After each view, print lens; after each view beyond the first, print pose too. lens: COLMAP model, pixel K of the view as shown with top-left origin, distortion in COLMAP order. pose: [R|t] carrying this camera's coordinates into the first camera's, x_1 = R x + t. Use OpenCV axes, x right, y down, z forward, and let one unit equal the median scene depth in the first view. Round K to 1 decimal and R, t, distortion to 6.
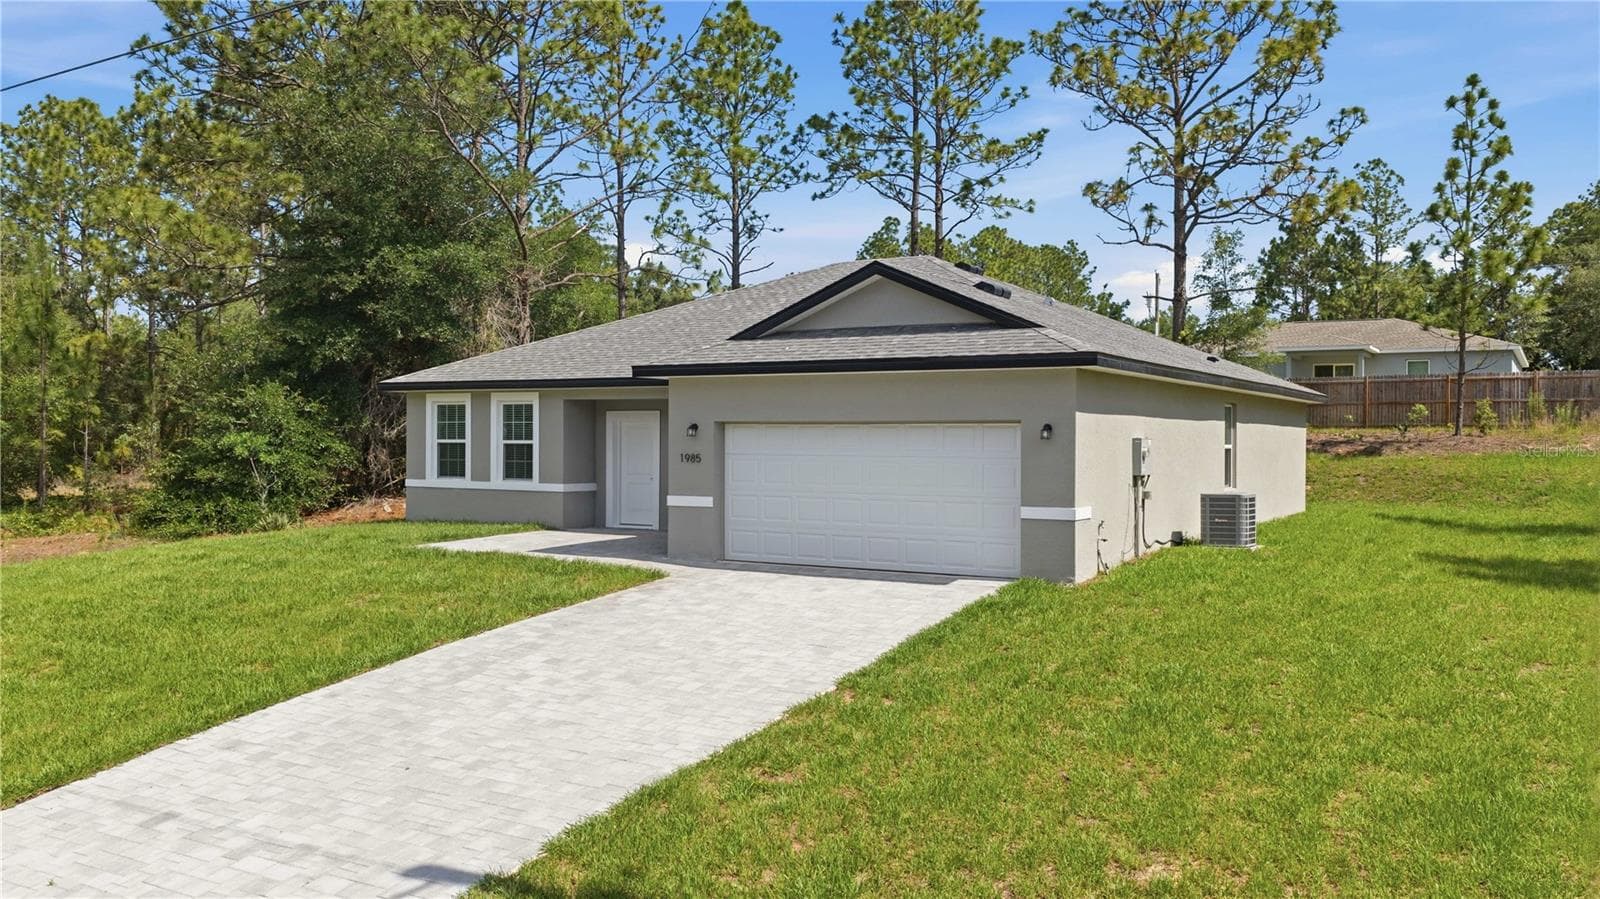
lens RADIAL K [[1323.5, 0, 800.0], [0, 1323.5, 449.5], [0, 0, 1]] dist [0.003270, 0.008144]
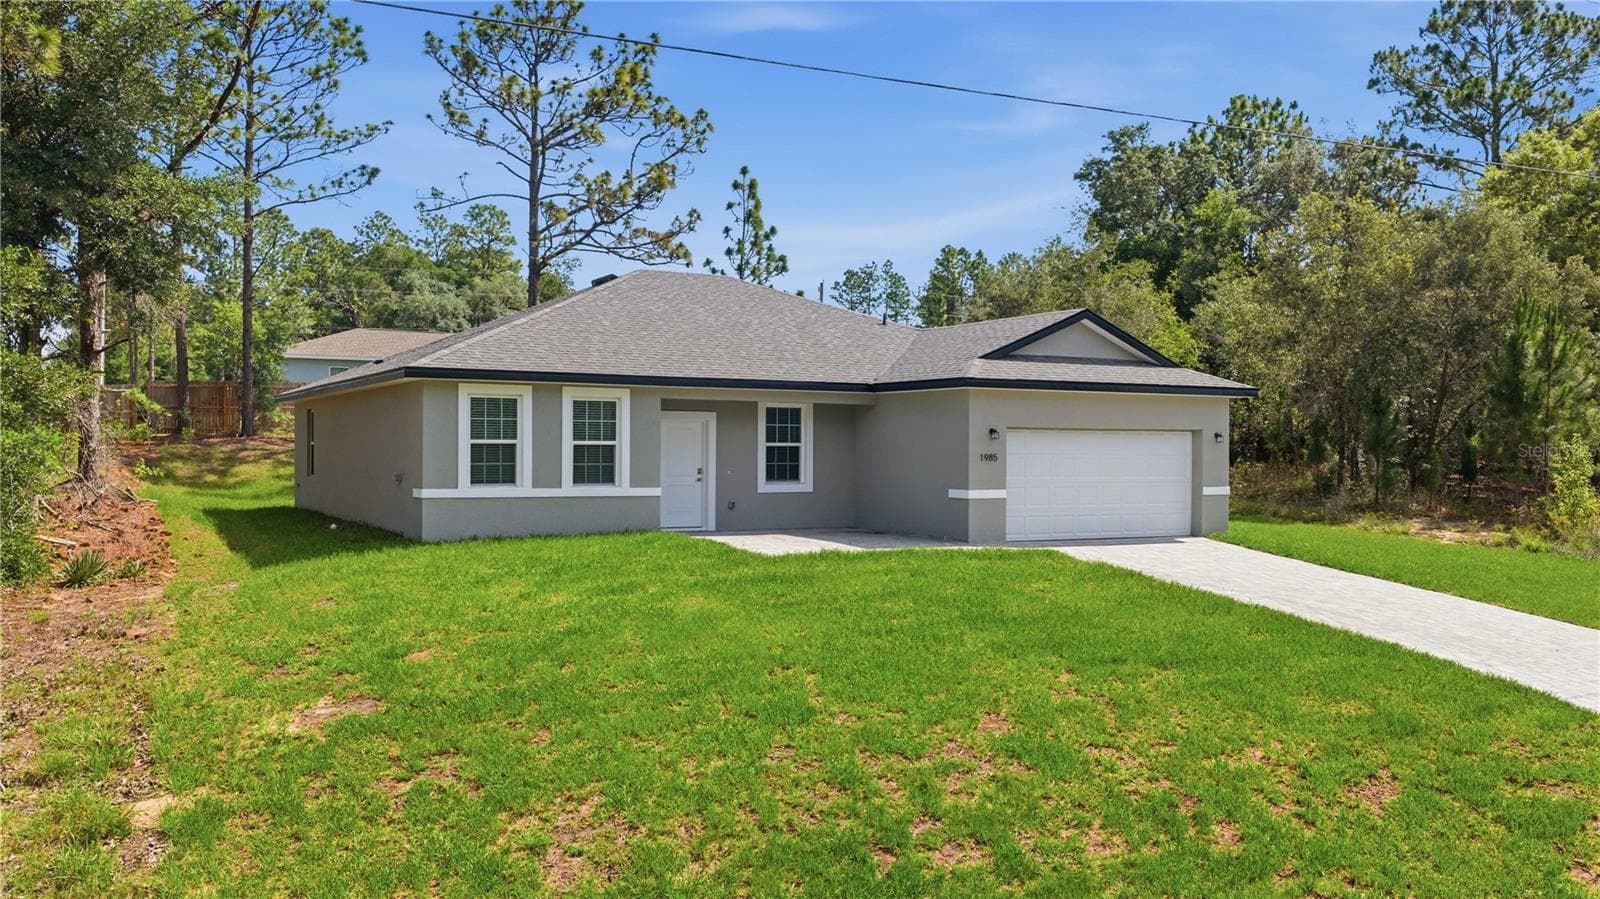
lens RADIAL K [[1323.5, 0, 800.0], [0, 1323.5, 449.5], [0, 0, 1]] dist [0.003270, 0.008144]
pose [[0.487936, -0.003828, 0.872871, -0.922516], [0.002667, 0.999992, 0.002895, -0.003260], [-0.872875, 0.000915, 0.487942, 0.436196]]
